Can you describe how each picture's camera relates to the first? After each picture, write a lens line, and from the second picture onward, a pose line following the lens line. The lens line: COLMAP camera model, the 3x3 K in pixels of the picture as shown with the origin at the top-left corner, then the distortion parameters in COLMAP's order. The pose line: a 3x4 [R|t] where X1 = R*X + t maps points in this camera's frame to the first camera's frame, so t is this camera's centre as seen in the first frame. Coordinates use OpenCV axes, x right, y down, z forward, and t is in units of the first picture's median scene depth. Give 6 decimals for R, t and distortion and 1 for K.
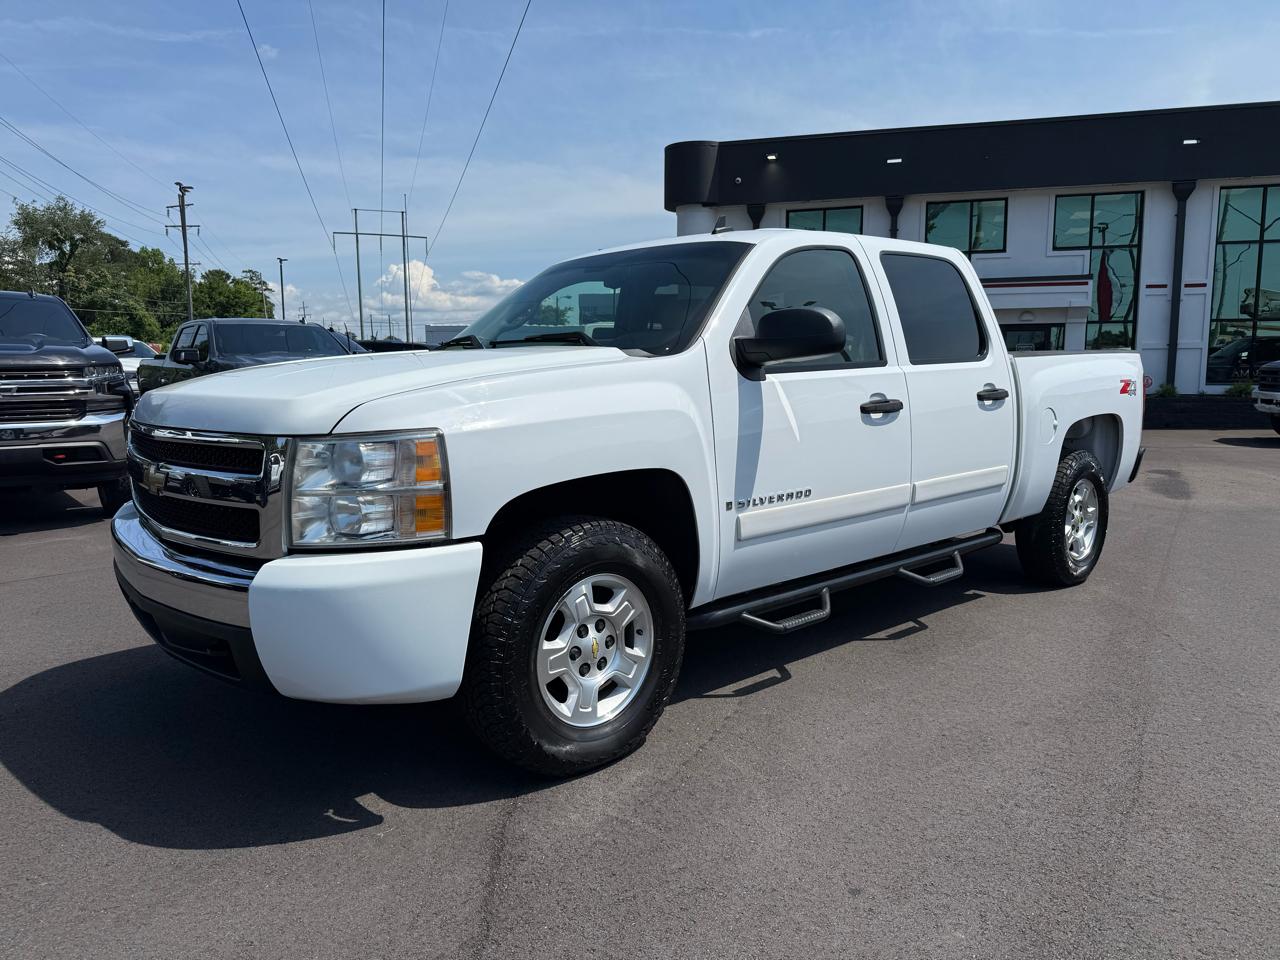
lens RADIAL K [[911.1, 0, 648.3], [0, 911.1, 485.6], [0, 0, 1]] dist [0.033867, -0.048744]
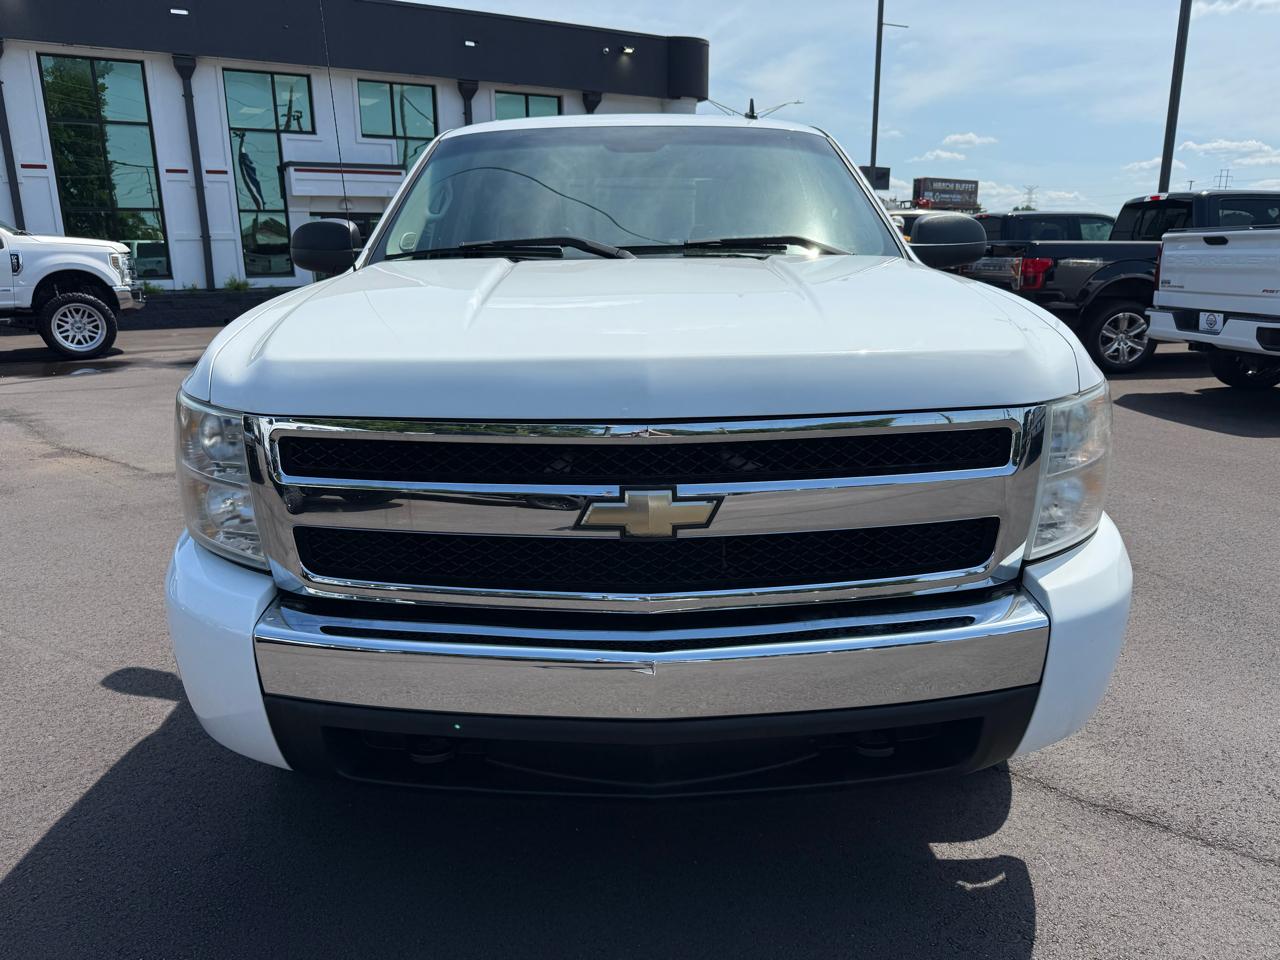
lens RADIAL K [[911.1, 0, 646.7], [0, 911.1, 482.3], [0, 0, 1]] dist [0.033867, -0.048744]
pose [[0.668706, -0.186542, 0.719746, -0.636571], [0.101099, 0.981838, 0.160540, -0.082779], [-0.736621, -0.034589, 0.675420, 0.422639]]
